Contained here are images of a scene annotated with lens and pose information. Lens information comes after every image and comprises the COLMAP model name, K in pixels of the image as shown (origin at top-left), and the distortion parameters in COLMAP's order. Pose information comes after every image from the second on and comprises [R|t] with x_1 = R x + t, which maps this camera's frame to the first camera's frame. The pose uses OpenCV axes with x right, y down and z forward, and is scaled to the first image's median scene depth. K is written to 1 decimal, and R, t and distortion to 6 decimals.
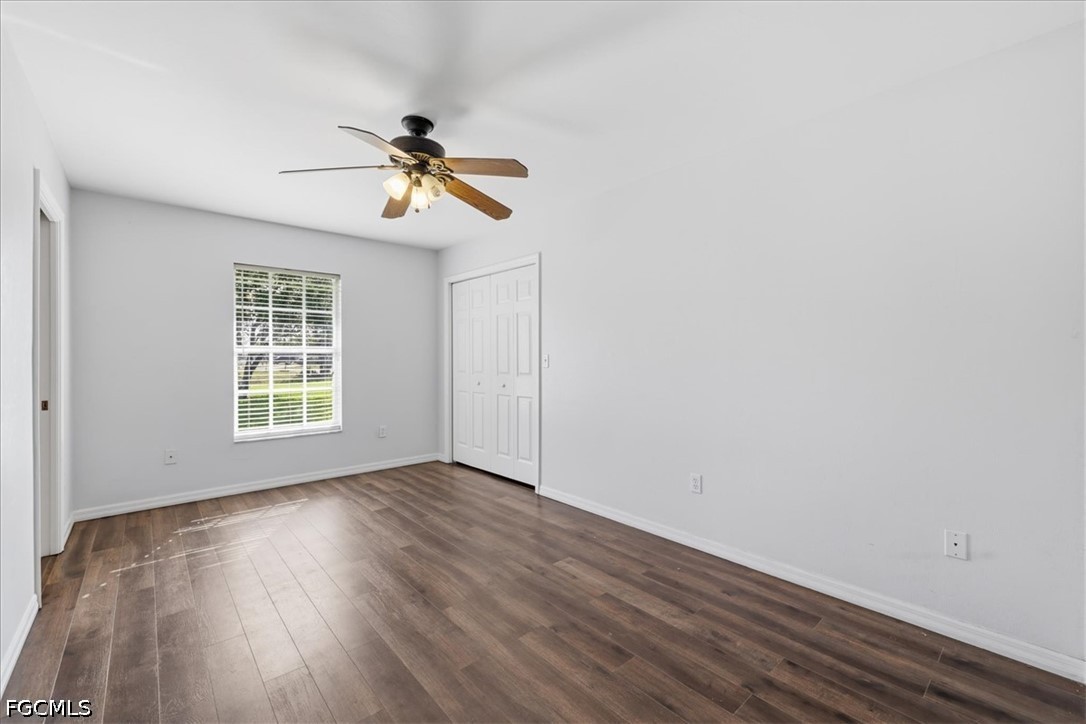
lens RADIAL K [[452.5, 0, 541.1], [0, 452.5, 356.1], [0, 0, 1]] dist [0.000403, -0.000106]
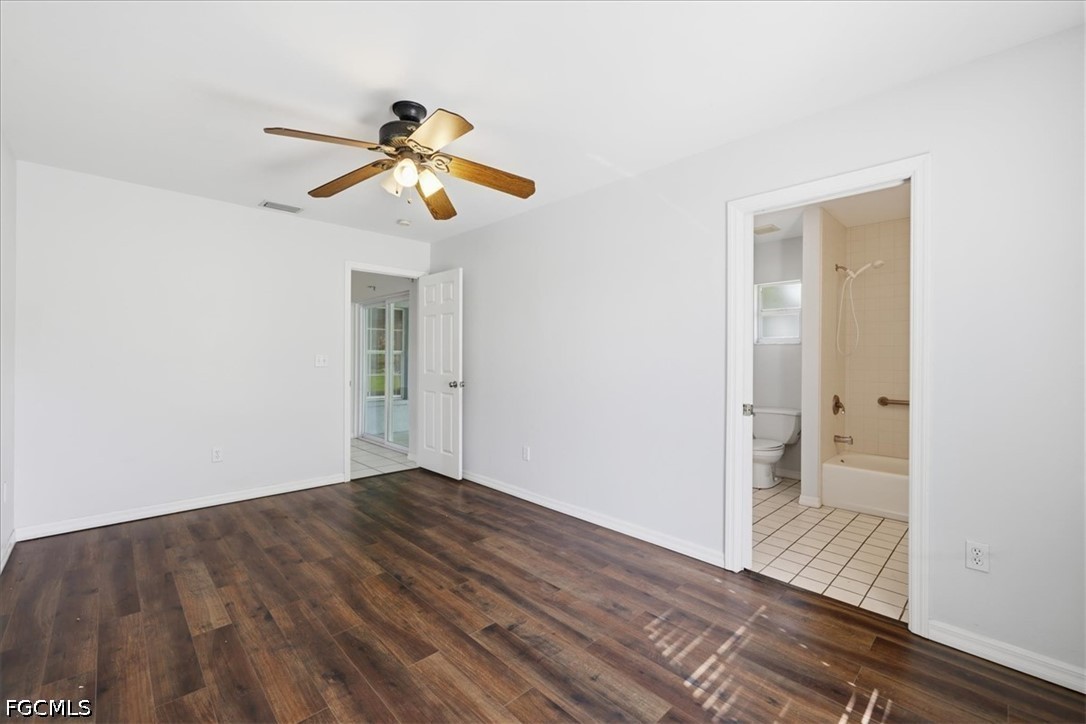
lens RADIAL K [[452.5, 0, 541.1], [0, 452.5, 356.1], [0, 0, 1]] dist [0.000403, -0.000106]
pose [[-0.999091, -0.006875, -0.042082, -0.519631], [-0.006764, 0.999973, -0.002780, 0.001131], [0.042100, -0.002493, -0.999110, 1.996791]]
